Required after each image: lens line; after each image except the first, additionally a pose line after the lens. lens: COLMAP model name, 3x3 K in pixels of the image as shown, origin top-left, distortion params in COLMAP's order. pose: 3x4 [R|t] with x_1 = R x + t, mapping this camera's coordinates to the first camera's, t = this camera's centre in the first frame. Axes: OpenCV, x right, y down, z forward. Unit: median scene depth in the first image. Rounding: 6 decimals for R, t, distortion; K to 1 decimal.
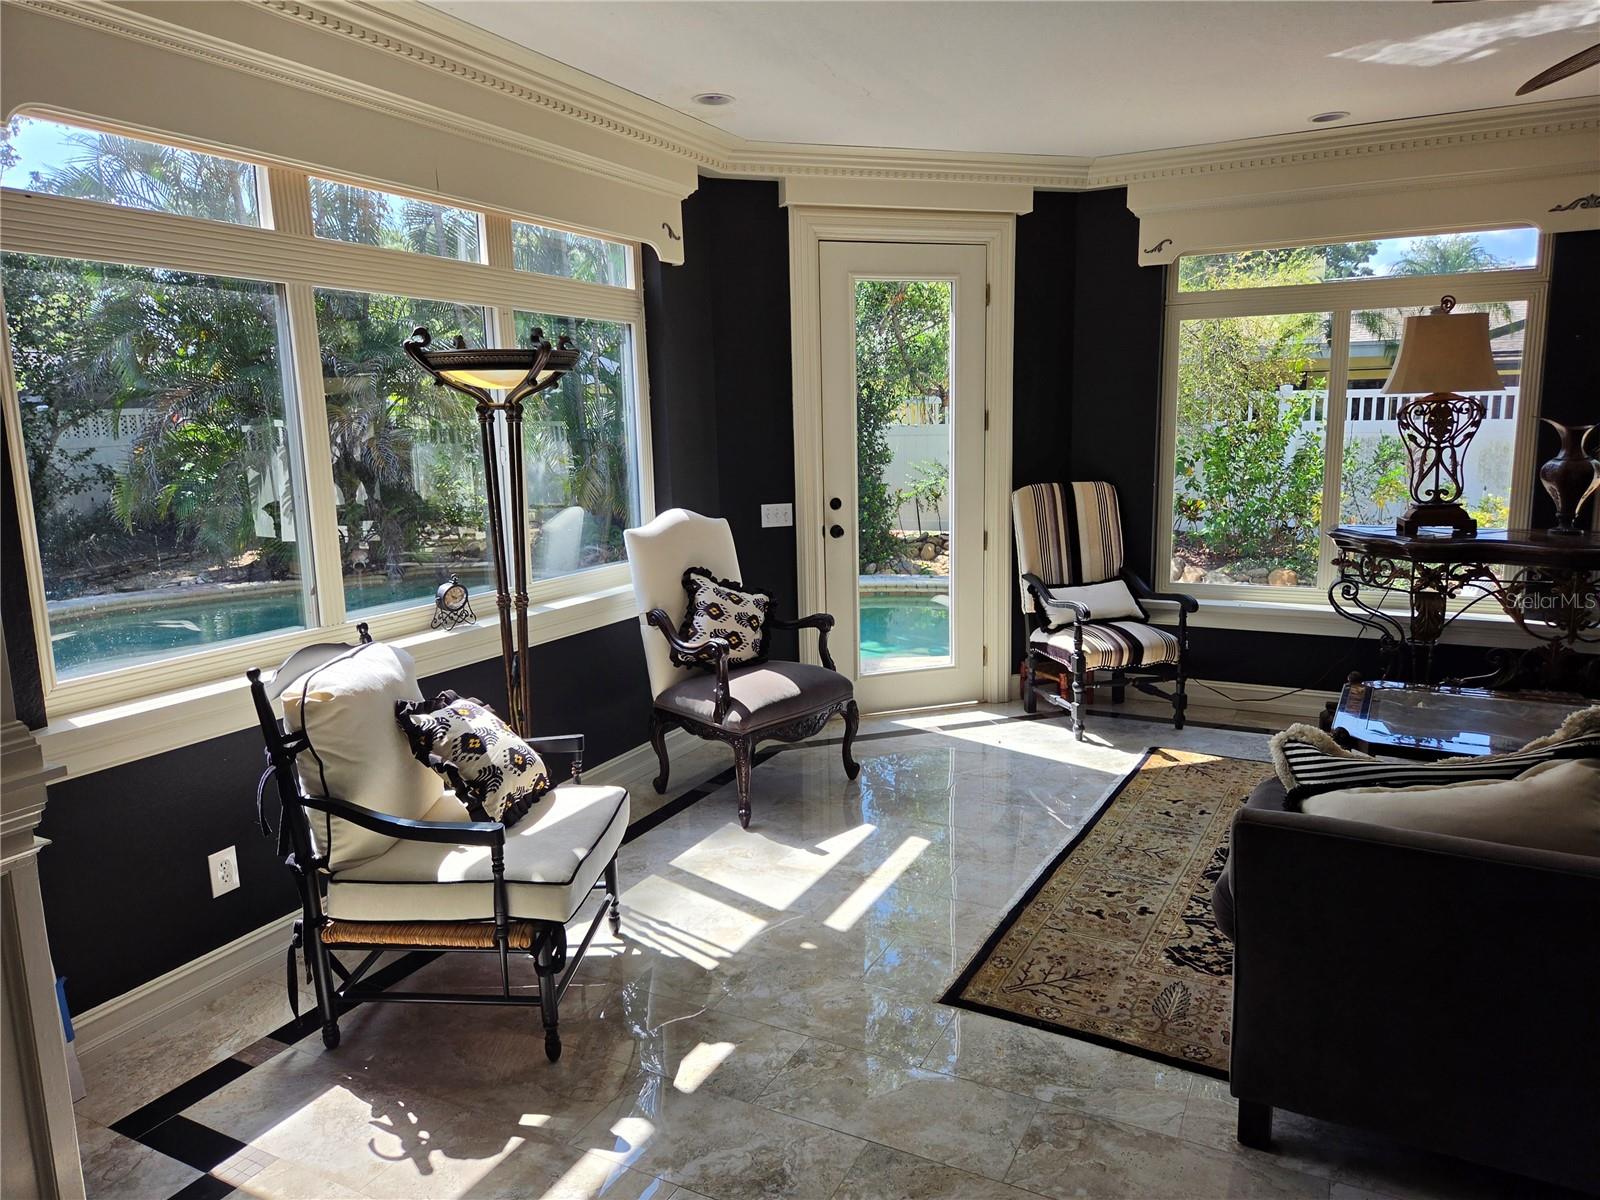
lens RADIAL K [[1076.7, 0, 812.2], [0, 1076.7, 605.7], [0, 0, 1]] dist [0.046482, -0.034114]
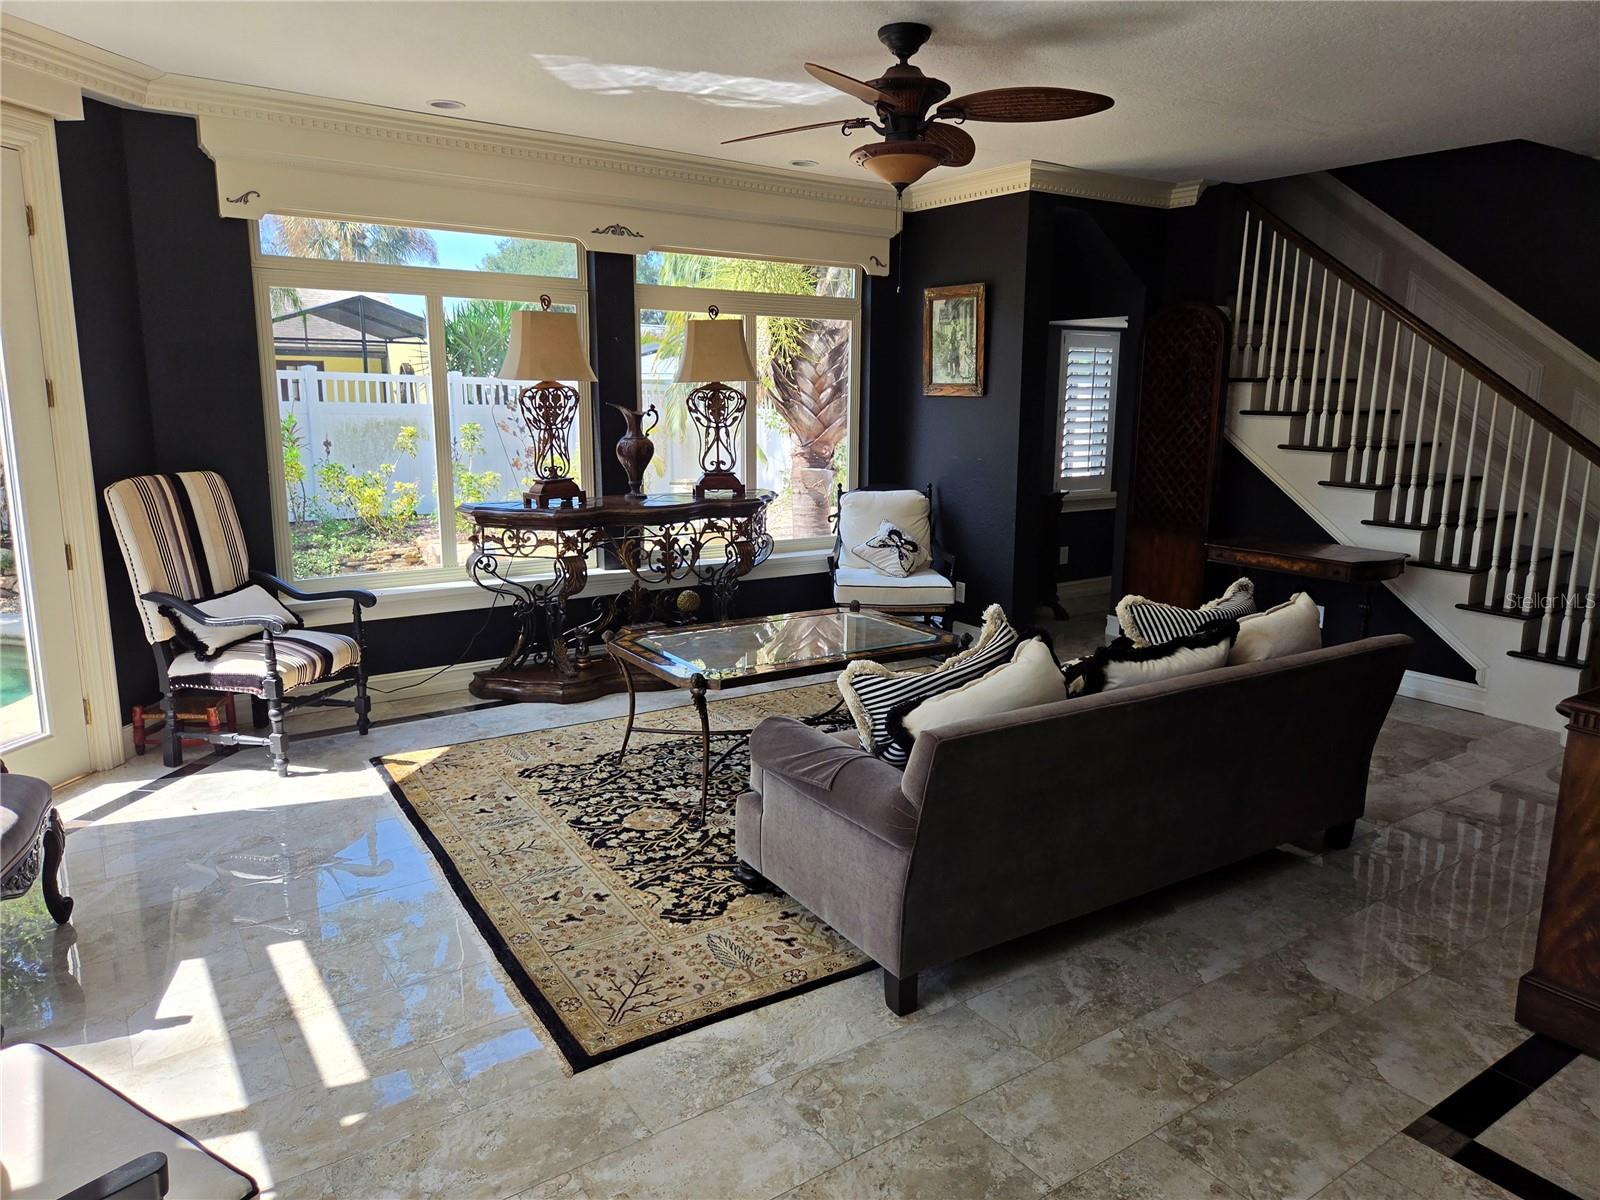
lens RADIAL K [[1076.7, 0, 797.8], [0, 1076.7, 594.1], [0, 0, 1]] dist [0.046482, -0.034114]
pose [[0.473166, -0.141993, 0.869455, -0.285988], [0.137761, 0.986710, 0.086171, -0.034428], [-0.870135, 0.079004, 0.486439, 0.228282]]
